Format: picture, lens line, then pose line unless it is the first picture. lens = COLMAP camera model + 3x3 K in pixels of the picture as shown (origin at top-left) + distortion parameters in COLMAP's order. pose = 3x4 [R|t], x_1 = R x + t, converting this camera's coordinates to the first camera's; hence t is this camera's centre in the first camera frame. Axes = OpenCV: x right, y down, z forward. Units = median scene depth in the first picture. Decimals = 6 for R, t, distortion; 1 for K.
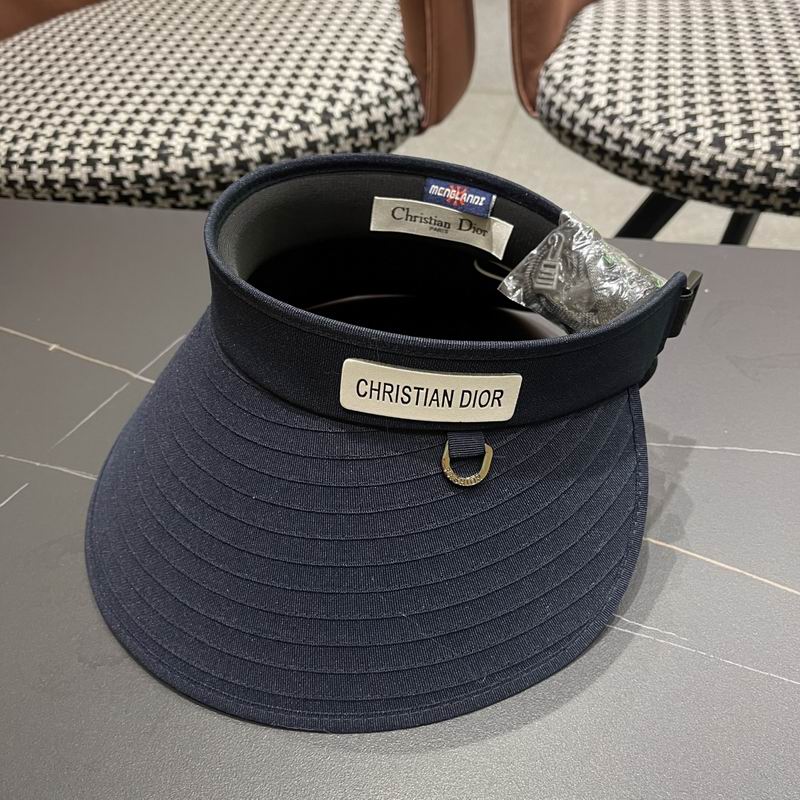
lens RADIAL K [[847.1, 0, 412.9], [0, 847.1, 403.7], [0, 0, 1]] dist [0.021077, 0.000000]
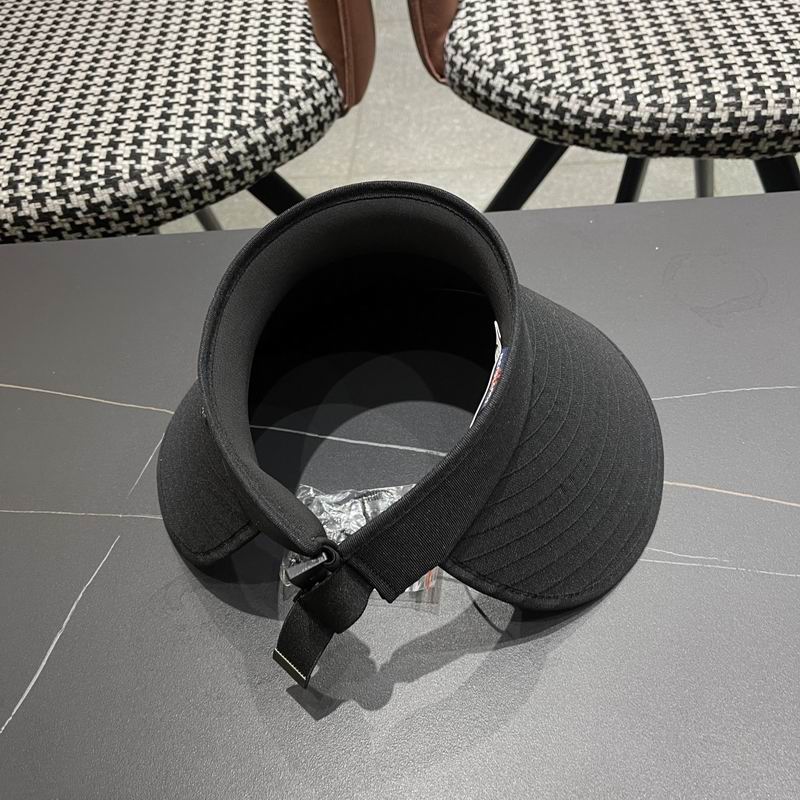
lens RADIAL K [[847.1, 0, 397.4], [0, 847.1, 406.2], [0, 0, 1]] dist [0.021077, 0.000000]
pose [[0.975583, -0.179823, 0.126102, -0.134679], [0.166232, 0.979801, 0.111162, -0.083313], [-0.143544, -0.087486, 0.985769, -0.072226]]
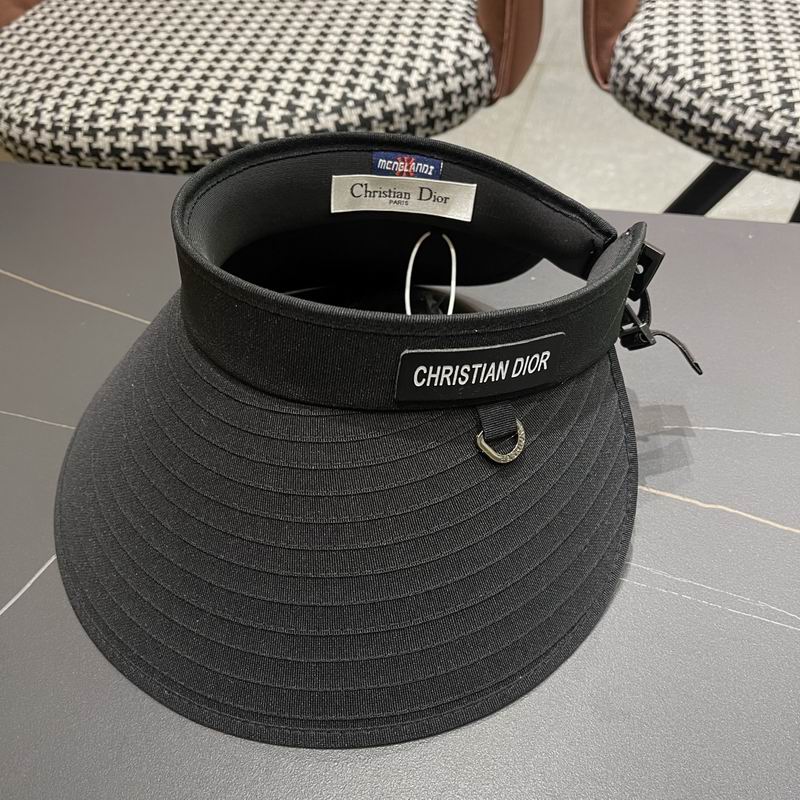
lens RADIAL K [[847.1, 0, 400.0], [0, 847.1, 405.0], [0, 0, 1]] dist [0.021077, 0.000000]
pose [[0.999867, 0.012194, 0.010787, -0.112740], [-0.012550, 0.999358, 0.033572, -0.008134], [-0.010371, -0.033703, 0.999378, 0.023032]]
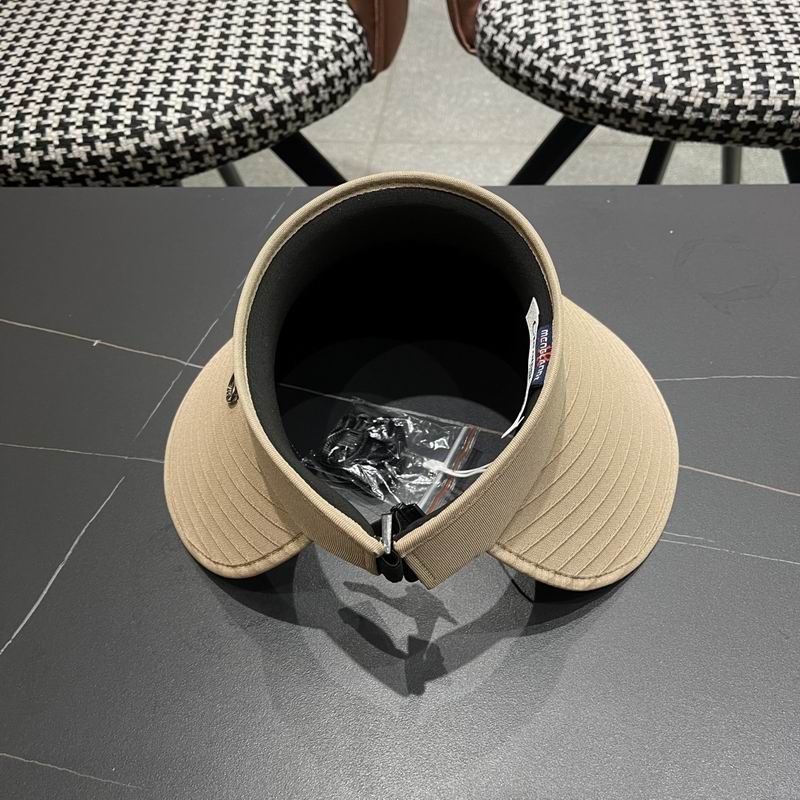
lens RADIAL K [[847.1, 0, 394.6], [0, 847.1, 404.7], [0, 0, 1]] dist [0.021077, 0.000000]
pose [[0.987642, -0.117085, 0.104188, -0.130054], [0.102157, 0.985064, 0.138612, -0.075920], [-0.118861, -0.126255, 0.984851, -0.088749]]
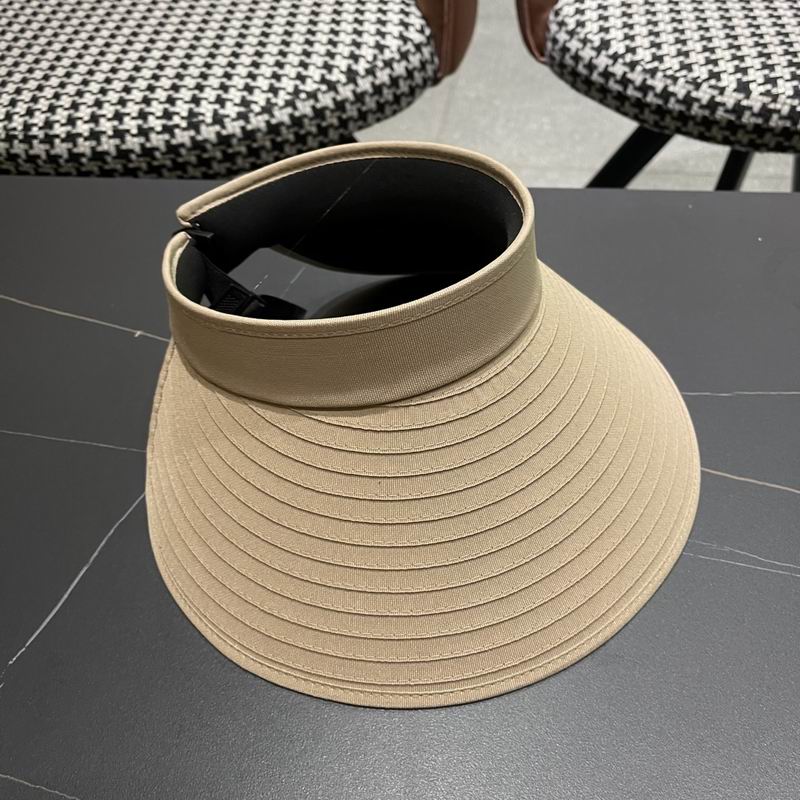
lens RADIAL K [[847.1, 0, 408.6], [0, 847.1, 395.5], [0, 0, 1]] dist [0.021077, 0.000000]
pose [[0.994122, -0.072960, 0.079985, -0.144795], [0.066298, 0.994341, 0.083007, -0.042561], [-0.085588, -0.077216, 0.993334, -0.026445]]
